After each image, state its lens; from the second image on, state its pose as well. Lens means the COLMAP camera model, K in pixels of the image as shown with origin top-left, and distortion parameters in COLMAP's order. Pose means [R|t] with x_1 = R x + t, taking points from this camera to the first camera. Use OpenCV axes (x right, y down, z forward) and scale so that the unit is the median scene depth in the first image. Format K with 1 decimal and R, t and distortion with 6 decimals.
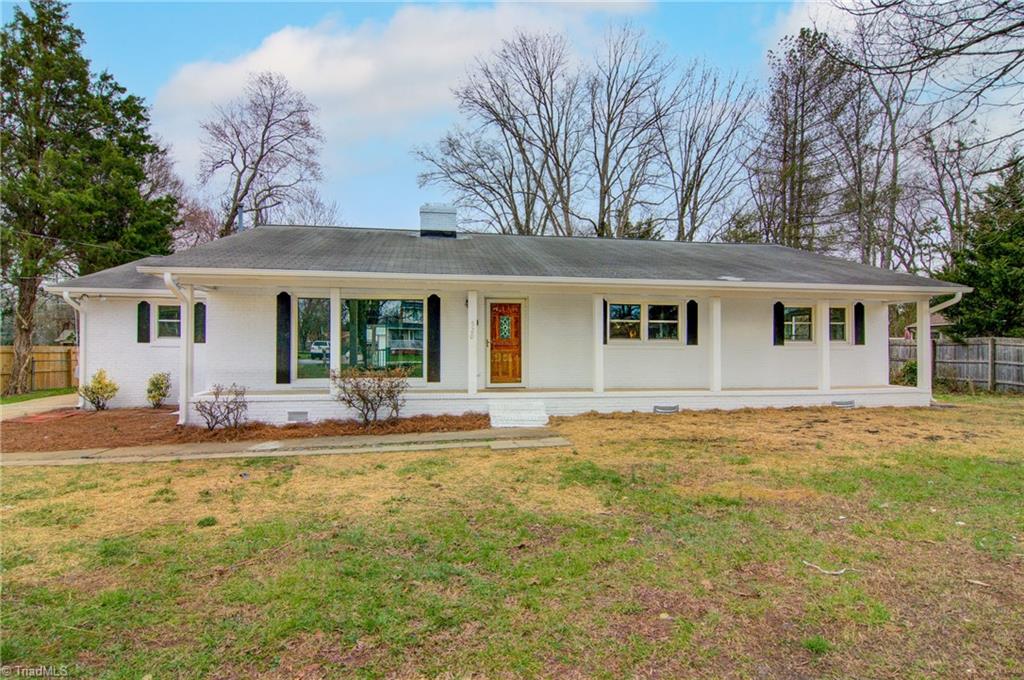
lens RADIAL K [[544.1, 0, 513.4], [0, 544.1, 344.7], [0, 0, 1]] dist [-0.003107, -0.010082]
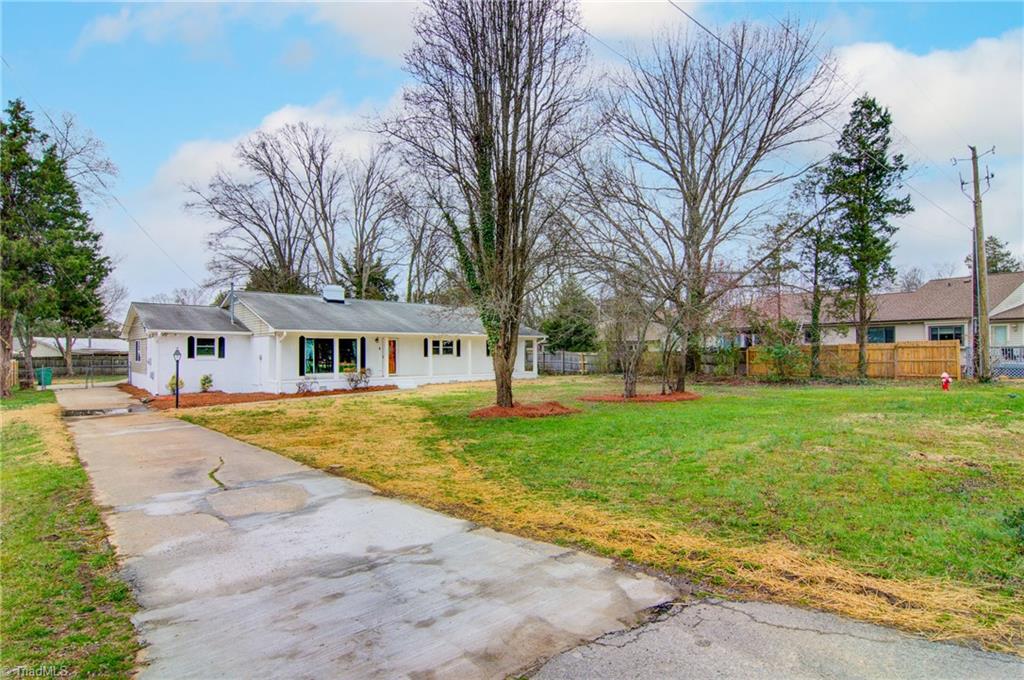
lens RADIAL K [[544.1, 0, 521.1], [0, 544.1, 339.4], [0, 0, 1]] dist [-0.003107, -0.010082]
pose [[0.836840, 0.006438, 0.547410, -0.742142], [0.002941, 0.999864, -0.016255, -0.034527], [-0.547440, 0.015212, 0.836707, -1.161927]]
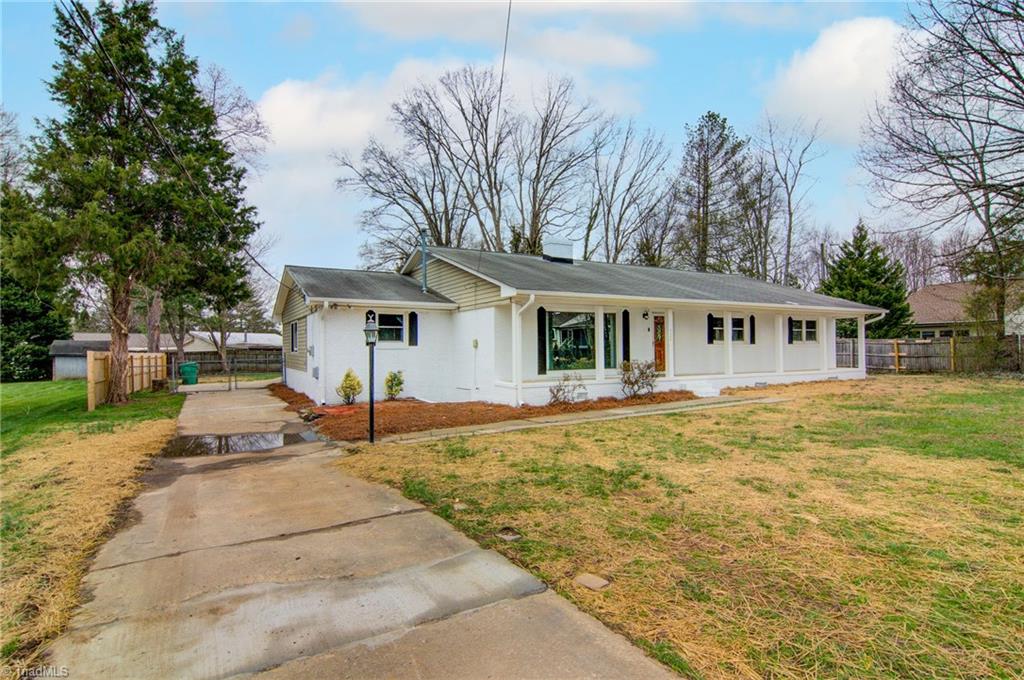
lens RADIAL K [[544.1, 0, 514.5], [0, 544.1, 343.5], [0, 0, 1]] dist [-0.003107, -0.010082]
pose [[0.937740, -0.007655, 0.347255, -0.785387], [0.010357, 0.999929, -0.005925, 0.001343], [-0.347185, 0.009153, 0.937752, -0.201882]]
